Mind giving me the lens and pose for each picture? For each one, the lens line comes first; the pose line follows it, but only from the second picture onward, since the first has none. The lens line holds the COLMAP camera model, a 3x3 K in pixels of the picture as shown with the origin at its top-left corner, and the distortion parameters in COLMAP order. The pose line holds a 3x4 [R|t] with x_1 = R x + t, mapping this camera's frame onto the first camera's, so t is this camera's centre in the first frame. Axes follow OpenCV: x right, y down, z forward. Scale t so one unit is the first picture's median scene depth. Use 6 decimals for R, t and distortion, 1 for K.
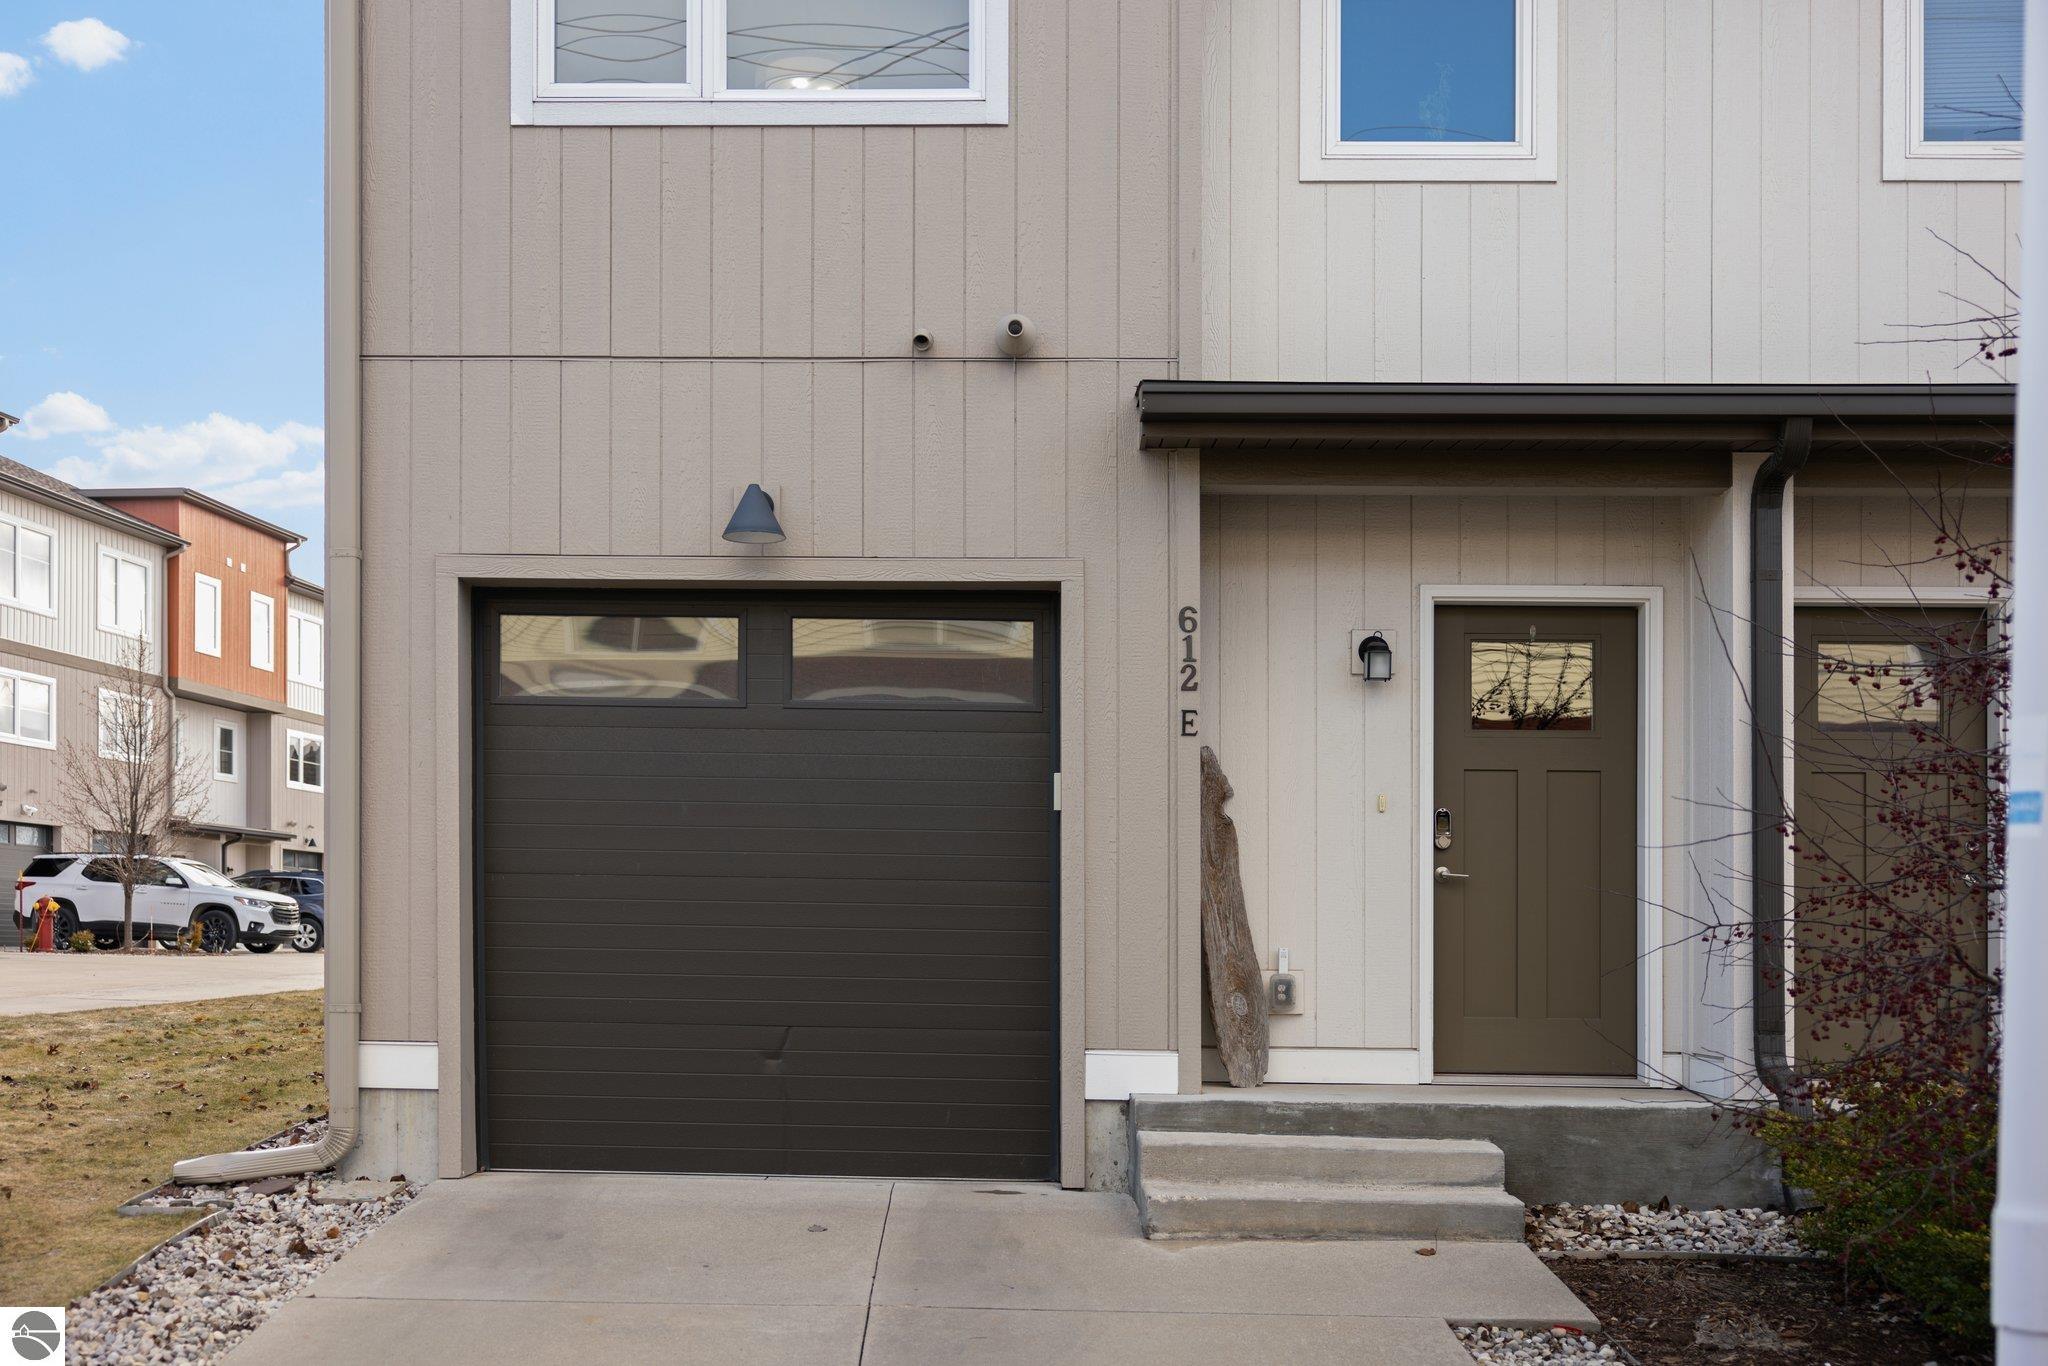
lens RADIAL K [[2164.8, 0, 984.0], [0, 2164.8, 750.5], [0, 0, 1]] dist [-0.006049, 0.000000]
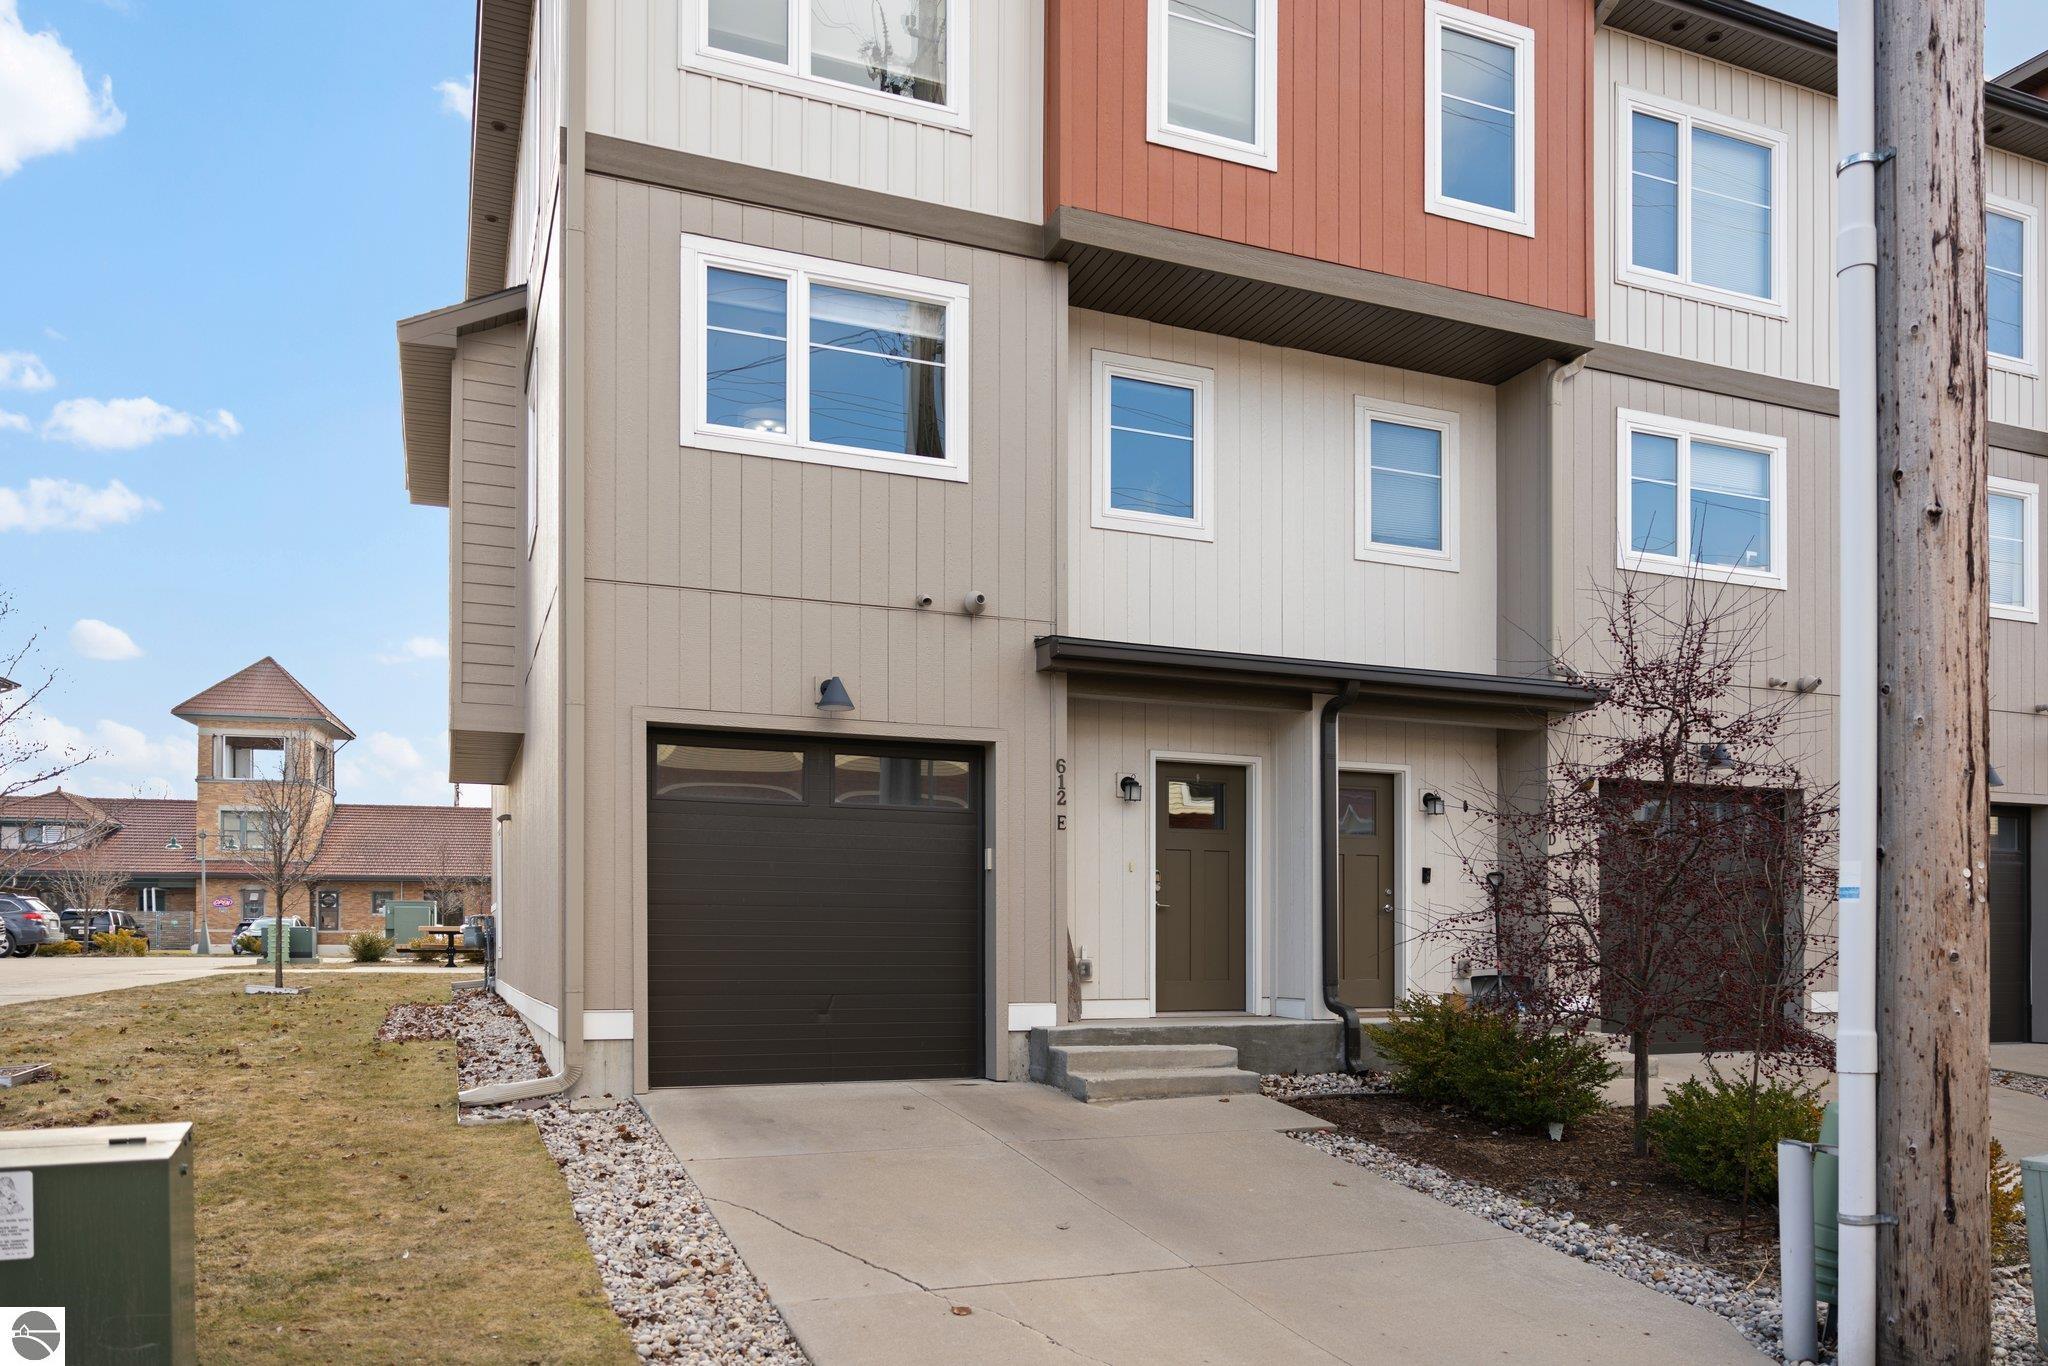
lens RADIAL K [[1443.9, 0, 1056.4], [0, 1443.9, 773.6], [0, 0, 1]] dist [-0.003349, 0.009981]
pose [[0.910283, 0.038707, 0.412172, -0.410396], [-0.026620, 0.999032, -0.035029, -0.010939], [-0.413129, 0.020914, 0.910432, -0.109041]]
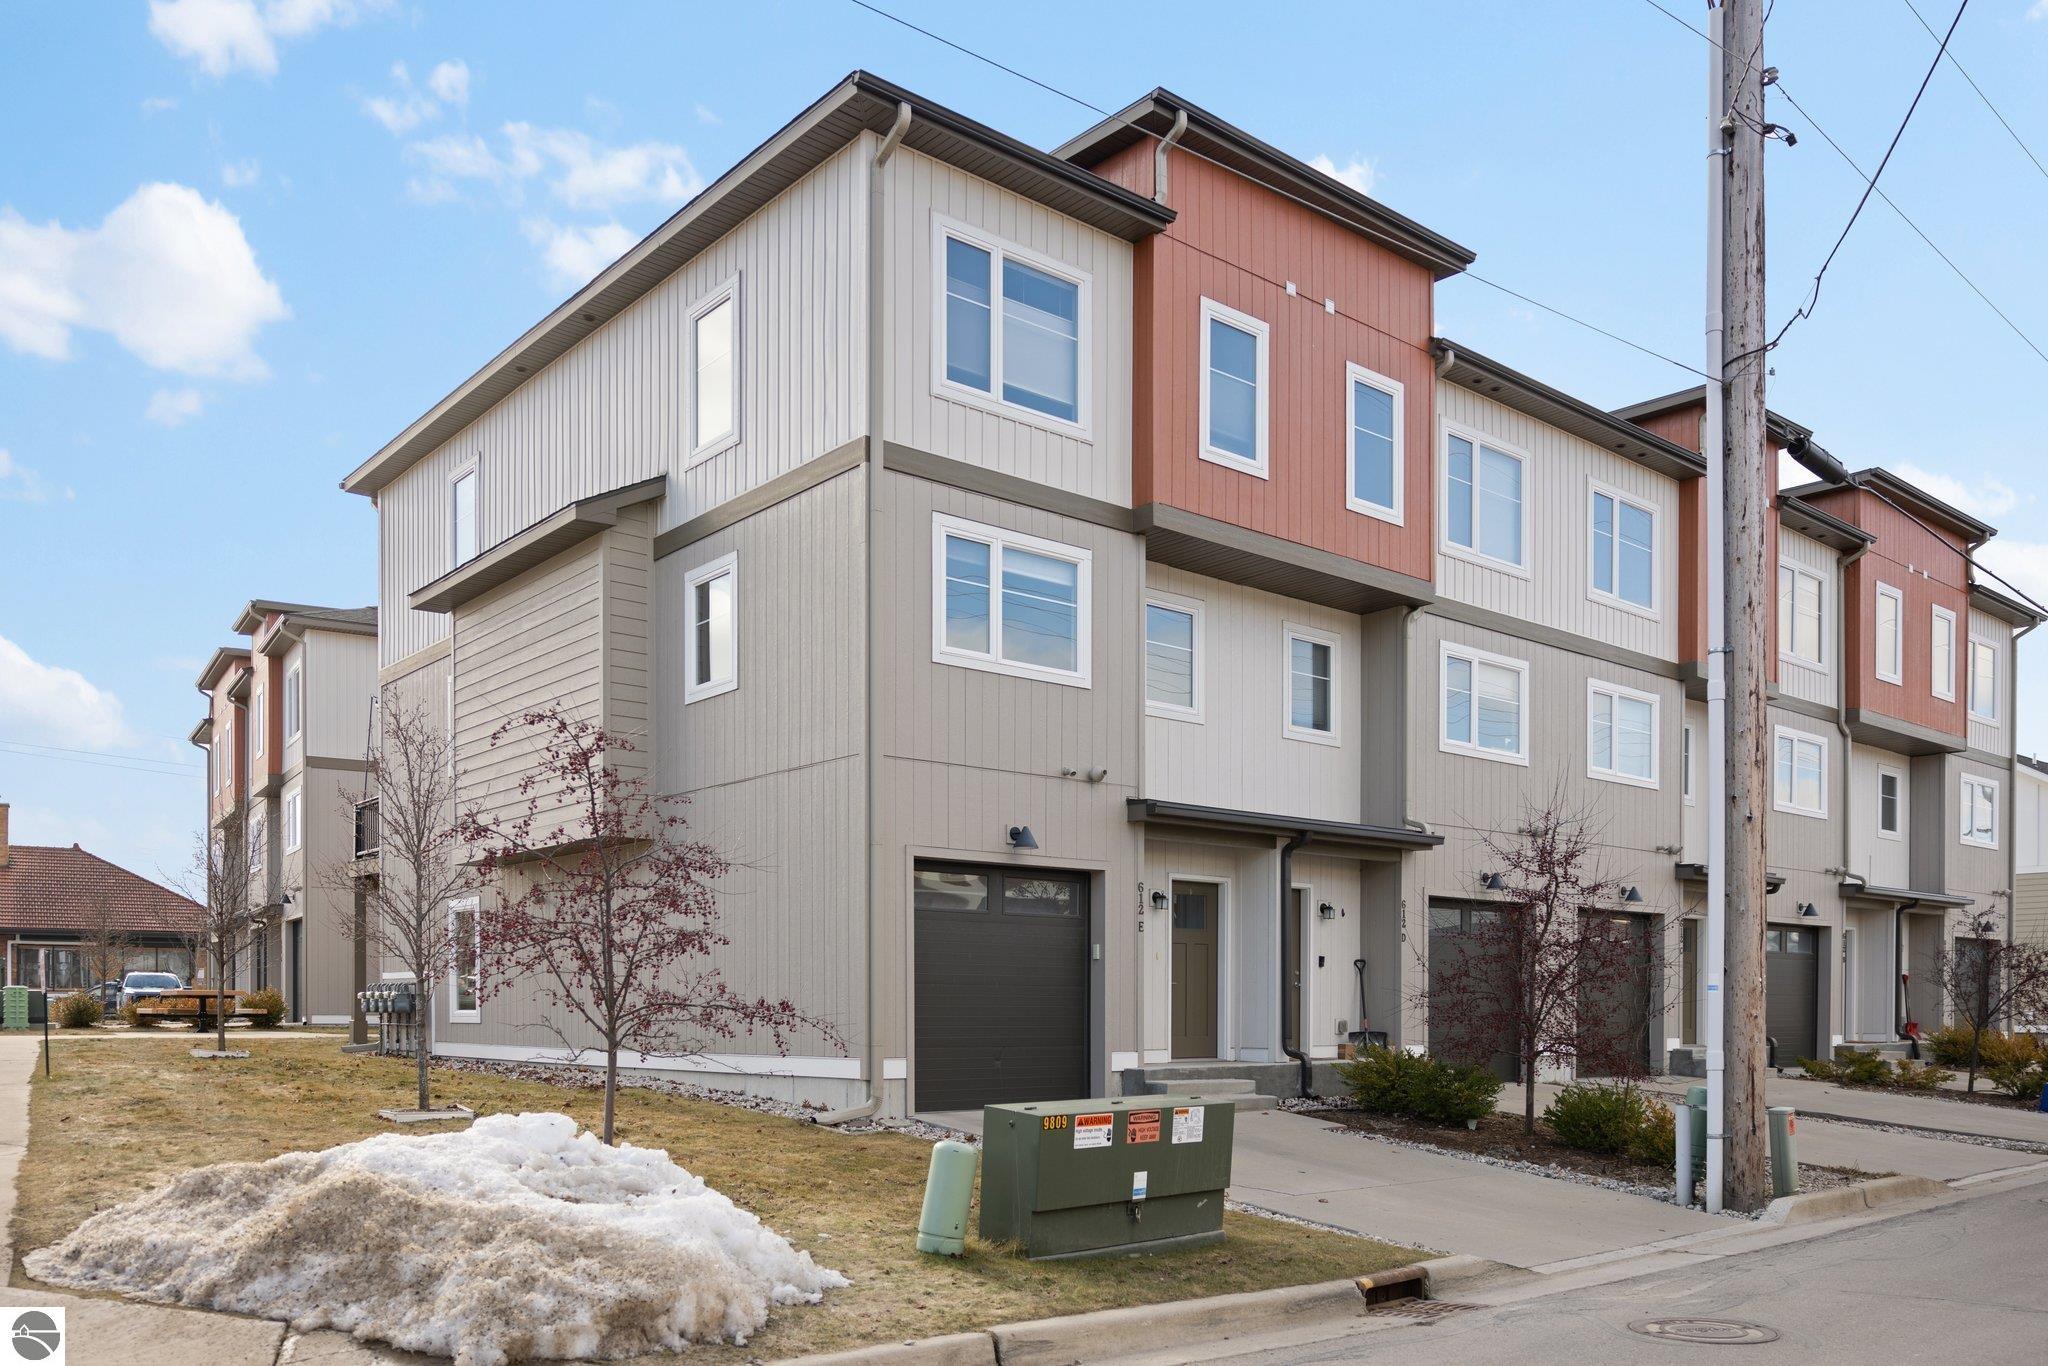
lens RADIAL K [[1595.3, 0, 1060.0], [0, 1595.3, 768.0], [0, 0, 1]] dist [-0.014447, 0.004602]
pose [[0.731034, 0.089617, 0.676430, -1.305117], [-0.050129, 0.995712, -0.077741, -0.048661], [-0.680497, 0.022922, 0.732392, -0.362428]]
